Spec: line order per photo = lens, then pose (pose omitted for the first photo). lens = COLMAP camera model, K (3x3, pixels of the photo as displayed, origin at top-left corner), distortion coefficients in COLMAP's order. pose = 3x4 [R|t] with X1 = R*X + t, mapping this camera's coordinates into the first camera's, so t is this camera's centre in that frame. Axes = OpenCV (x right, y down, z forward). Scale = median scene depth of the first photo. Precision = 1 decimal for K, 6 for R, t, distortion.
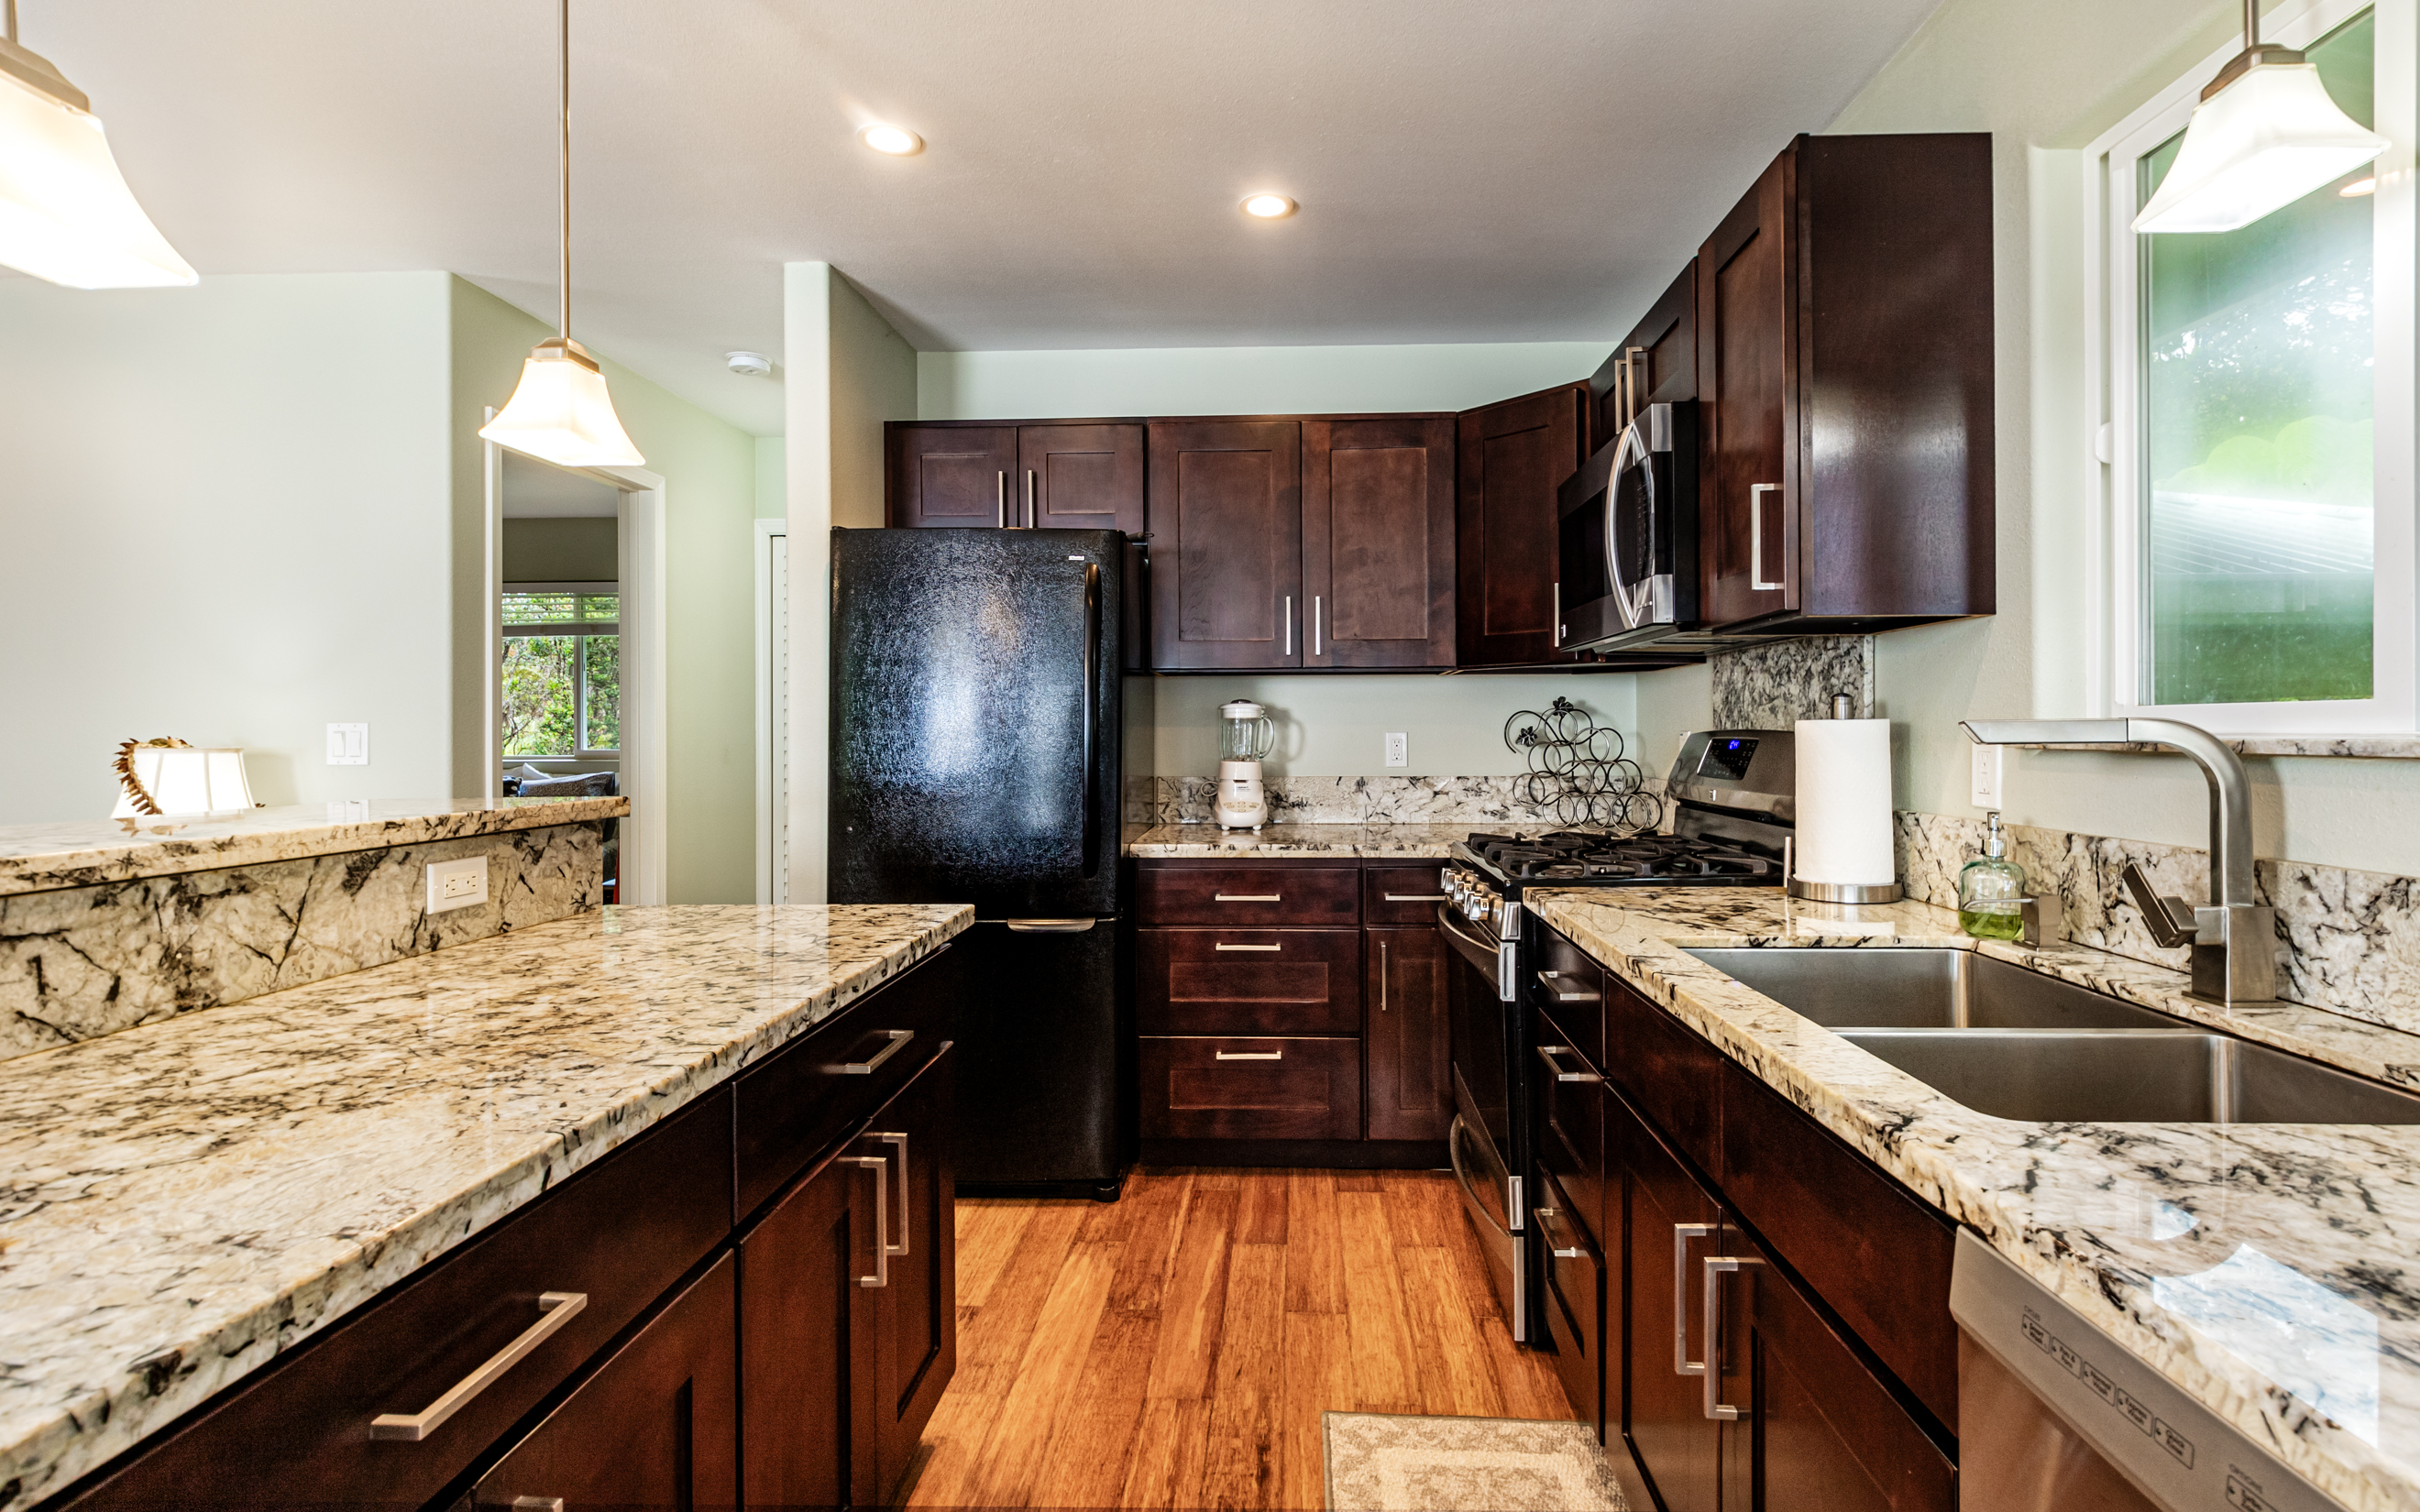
lens RADIAL K [[1112.2, 0, 1266.8], [0, 1112.2, 717.0], [0, 0, 1]] dist [0.001030, -0.005634]
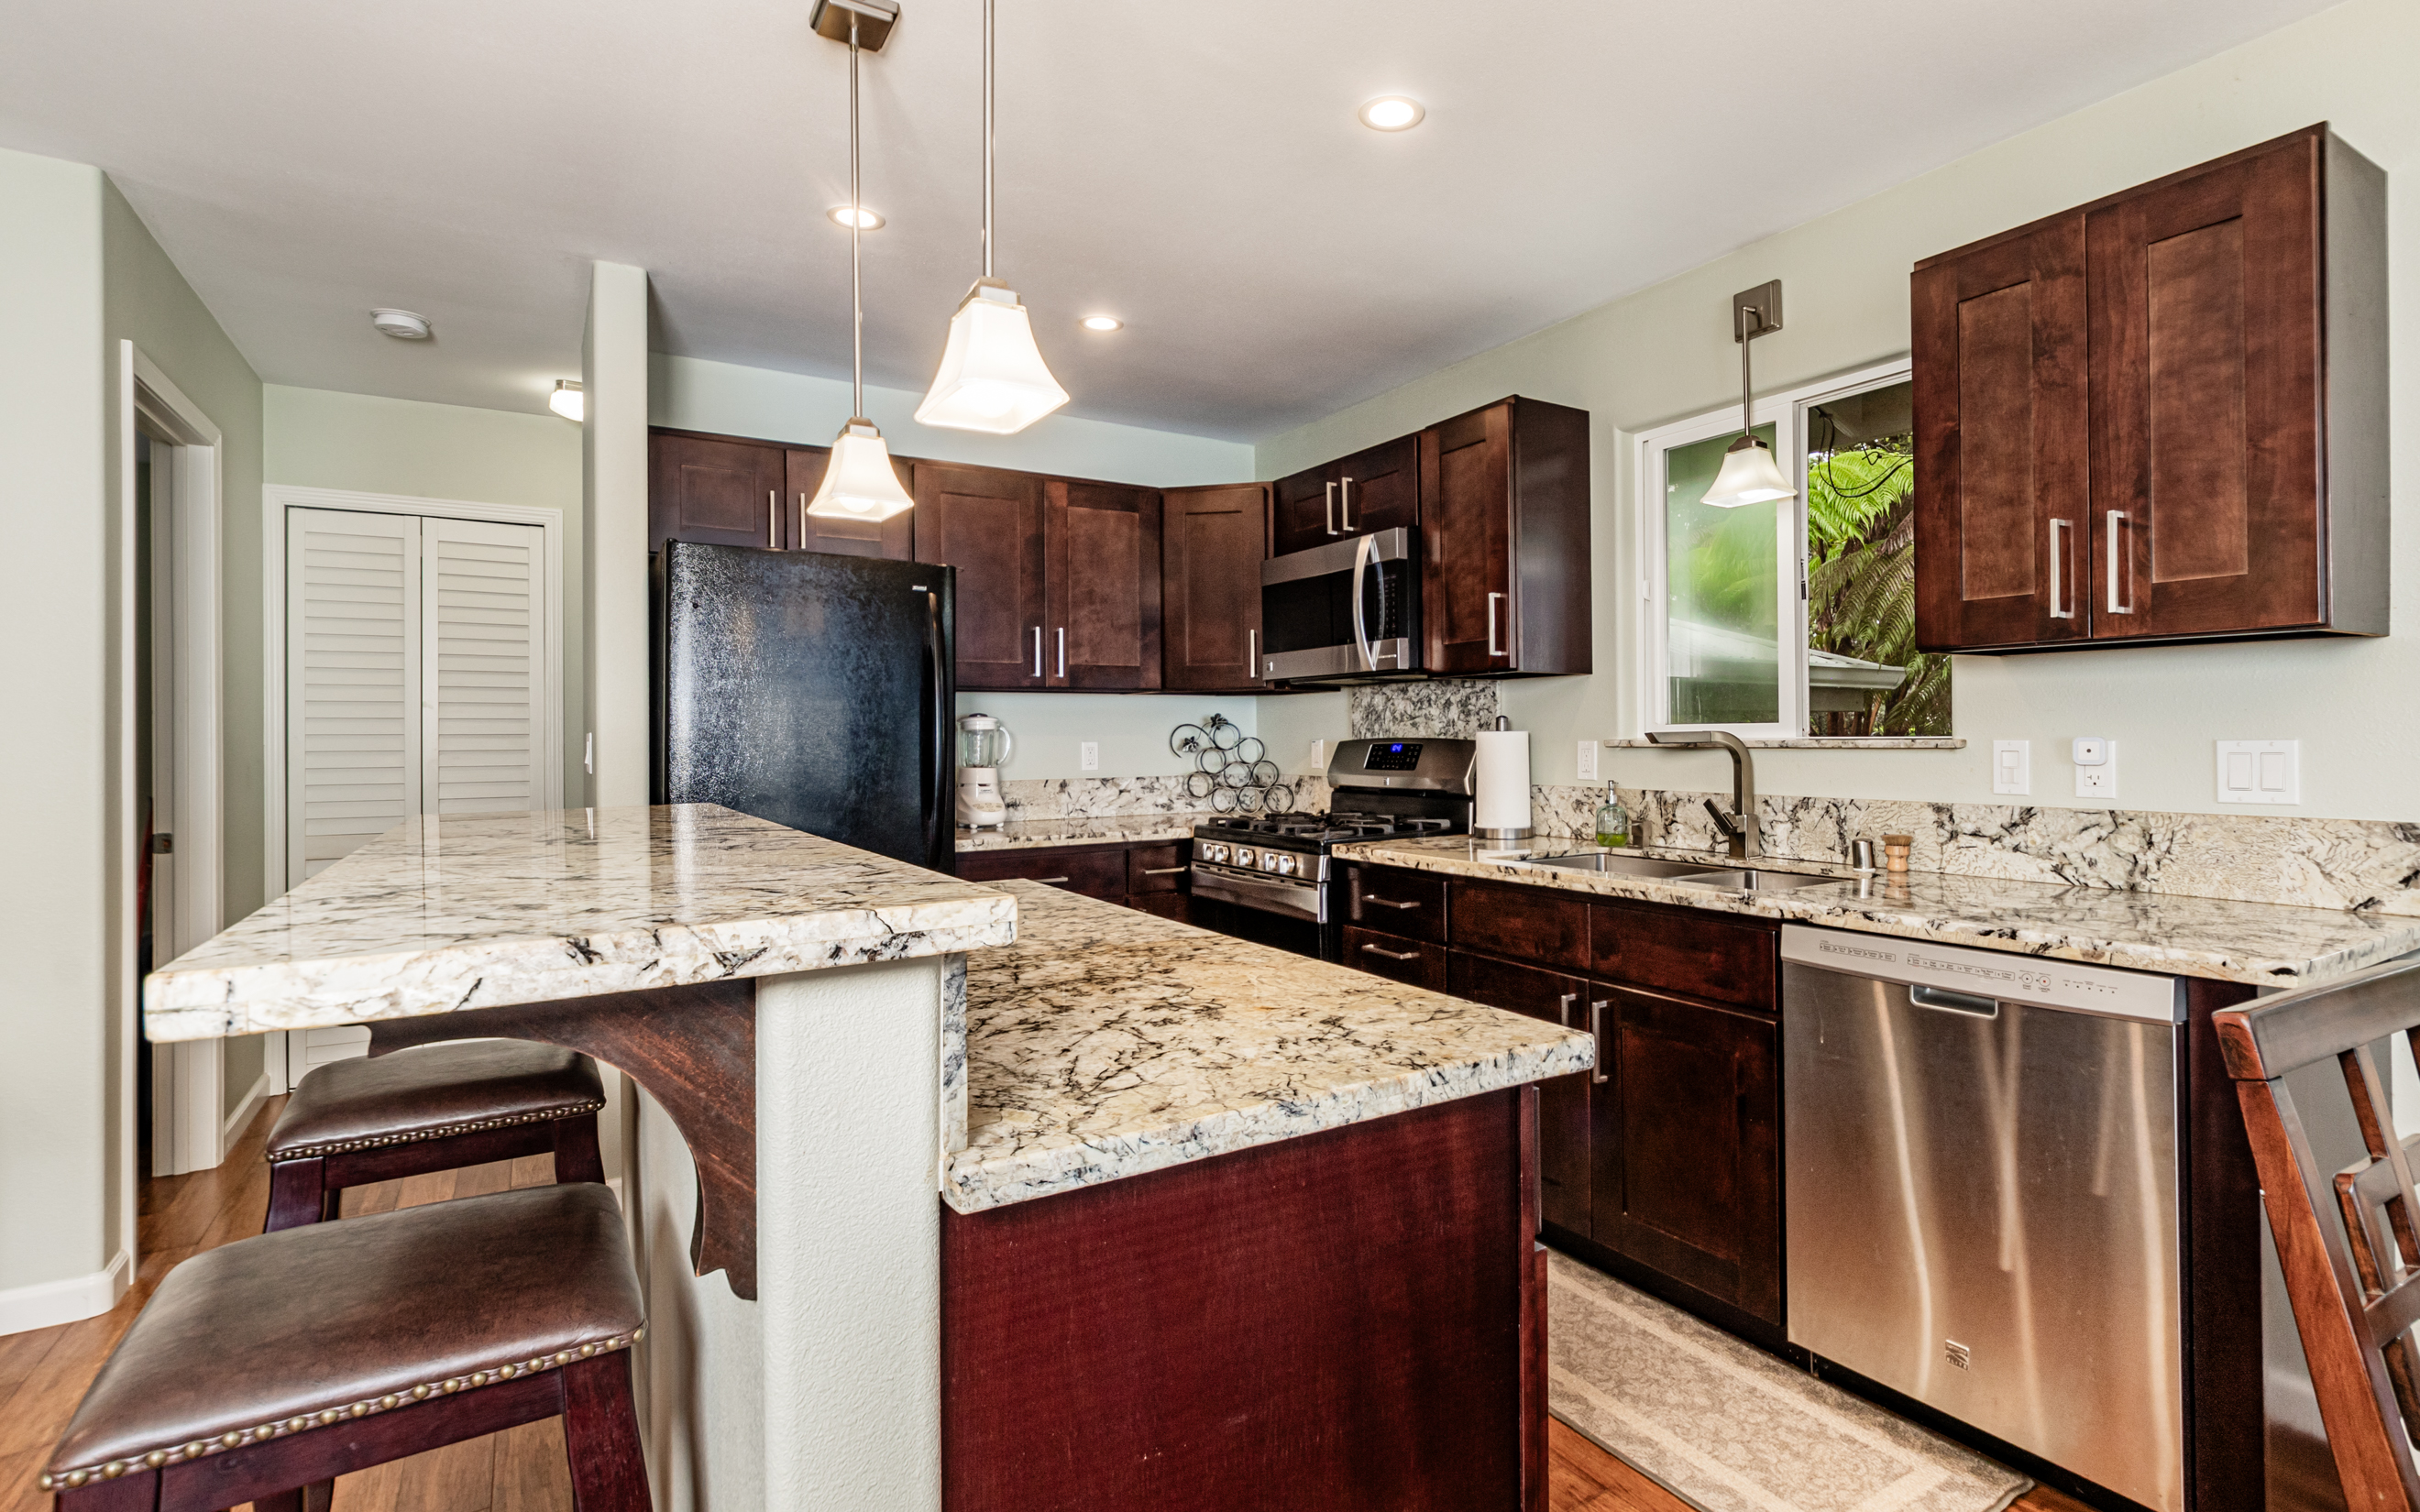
lens RADIAL K [[1112.2, 0, 1274.6], [0, 1112.2, 739.5], [0, 0, 1]] dist [0.001030, -0.005634]
pose [[0.821540, -0.004631, 0.570133, -0.444385], [-0.001240, 0.999950, 0.009909, -0.001201], [-0.570150, -0.008848, 0.821493, -0.113221]]
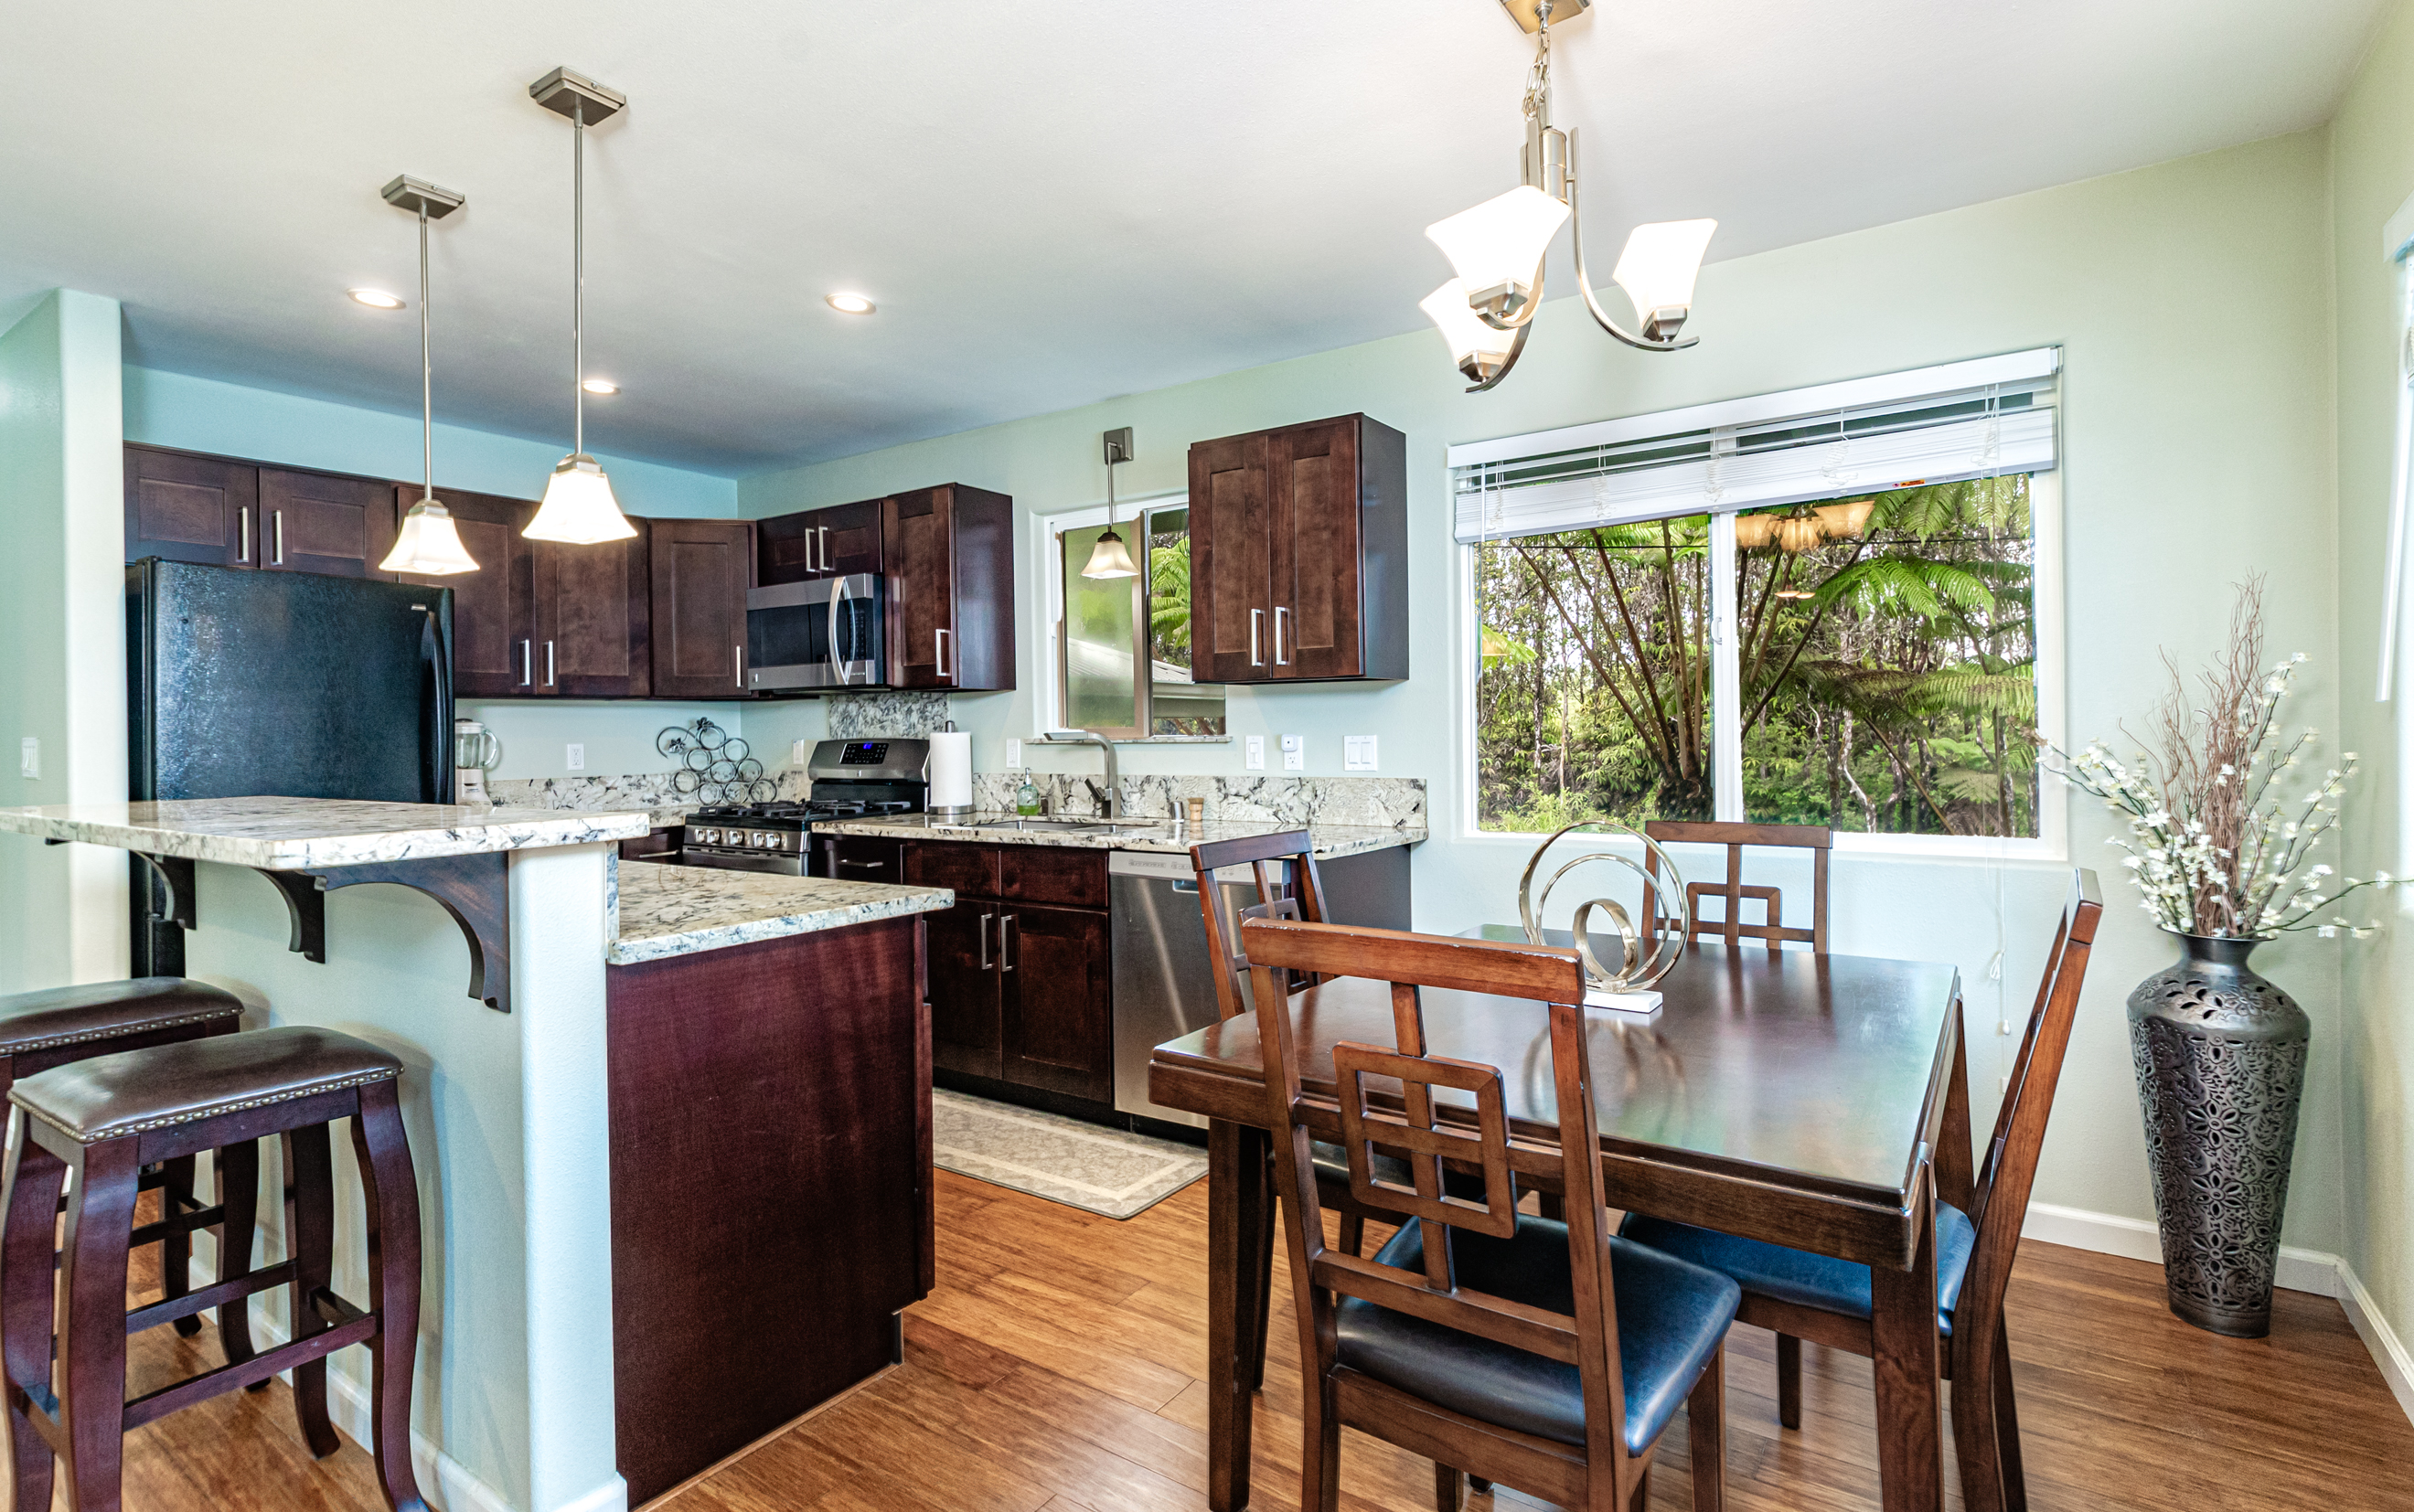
lens RADIAL K [[1109.4, 0, 1234.0], [0, 1109.4, 735.4], [0, 0, 1]] dist [0.001030, -0.005634]
pose [[0.523490, -0.007347, 0.852000, -0.651856], [0.002546, 0.999972, 0.007059, -0.003826], [-0.852028, -0.001526, 0.523494, -0.387002]]
